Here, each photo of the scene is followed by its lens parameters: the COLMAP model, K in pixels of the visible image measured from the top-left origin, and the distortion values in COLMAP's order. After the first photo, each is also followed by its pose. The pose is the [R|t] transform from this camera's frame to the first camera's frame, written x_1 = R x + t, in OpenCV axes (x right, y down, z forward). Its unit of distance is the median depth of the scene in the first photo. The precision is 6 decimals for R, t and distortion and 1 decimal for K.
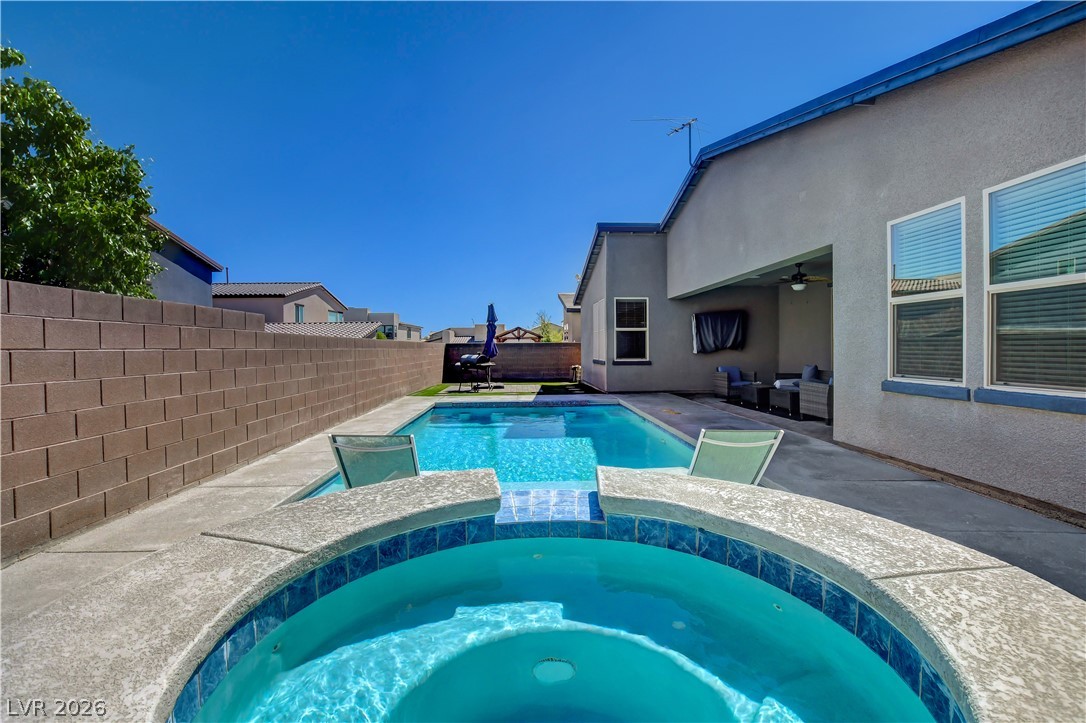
lens RADIAL K [[463.6, 0, 559.5], [0, 463.6, 342.6], [0, 0, 1]] dist [-0.025962, -0.000297]
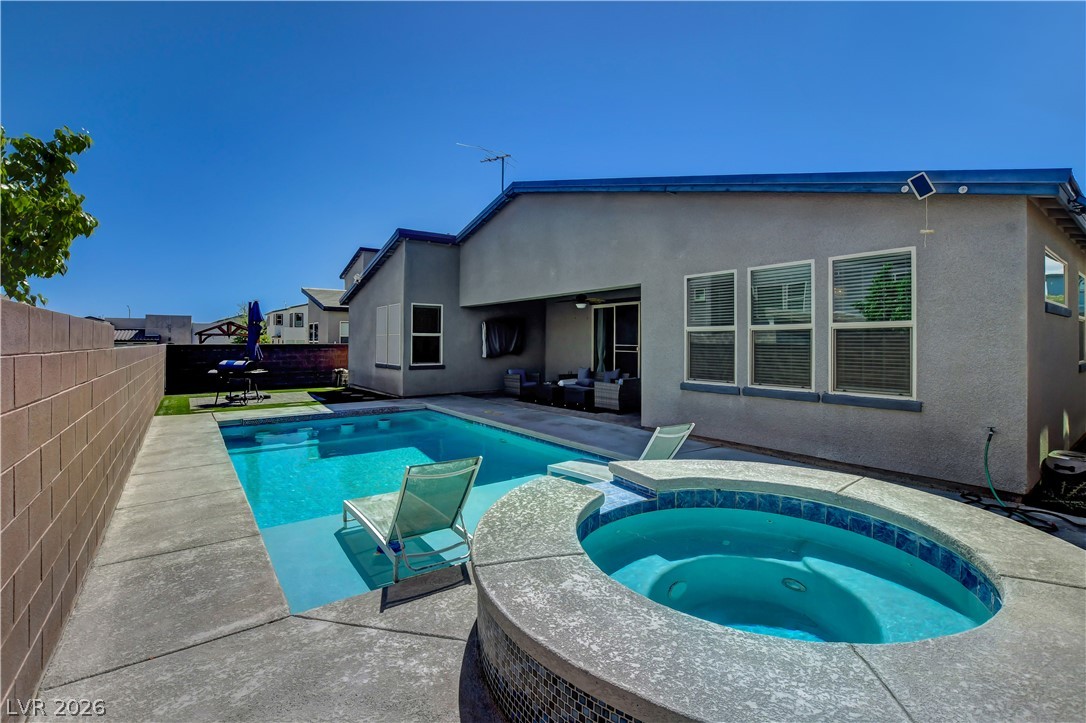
lens RADIAL K [[463.6, 0, 541.7], [0, 463.6, 326.1], [0, 0, 1]] dist [-0.025962, -0.000297]
pose [[0.841282, 0.025450, 0.539998, -0.486775], [-0.010928, 0.999488, -0.030081, -0.050158], [-0.540487, 0.019405, 0.841129, -0.014245]]
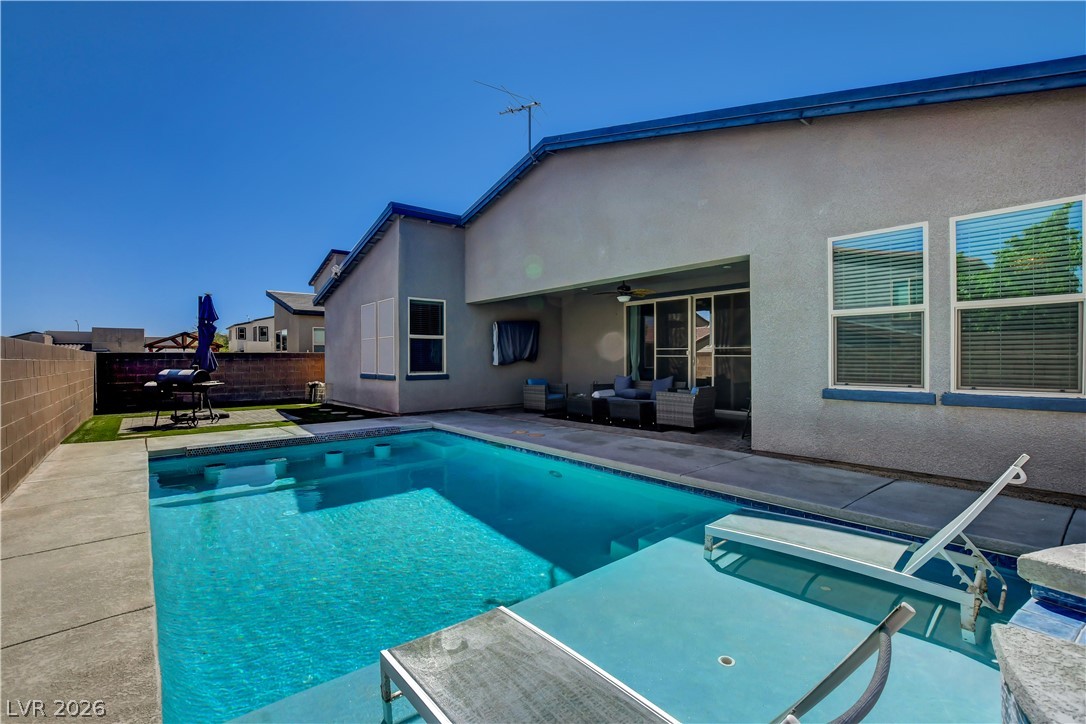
lens RADIAL K [[463.6, 0, 537.9], [0, 463.6, 352.6], [0, 0, 1]] dist [-0.025962, -0.000297]
pose [[0.811634, 0.008943, 0.584098, -0.442415], [-0.006040, 0.999958, -0.006917, 0.011645], [-0.584136, 0.002087, 0.811653, 0.538155]]
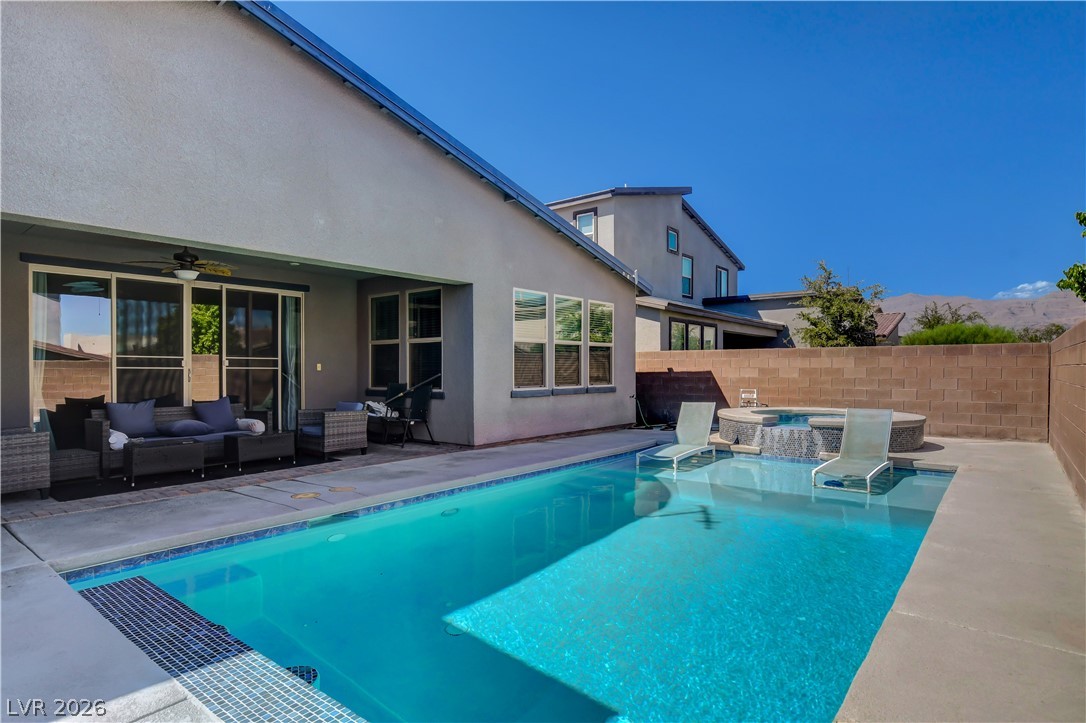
lens RADIAL K [[594.2, 0, 541.1], [0, 594.2, 369.3], [0, 0, 1]] dist [-0.014929, 0.001892]
pose [[-0.720486, 0.003968, 0.693458, -0.731928], [-0.002738, 0.999960, -0.008566, 0.026793], [-0.693464, -0.008070, -0.720446, 2.380109]]
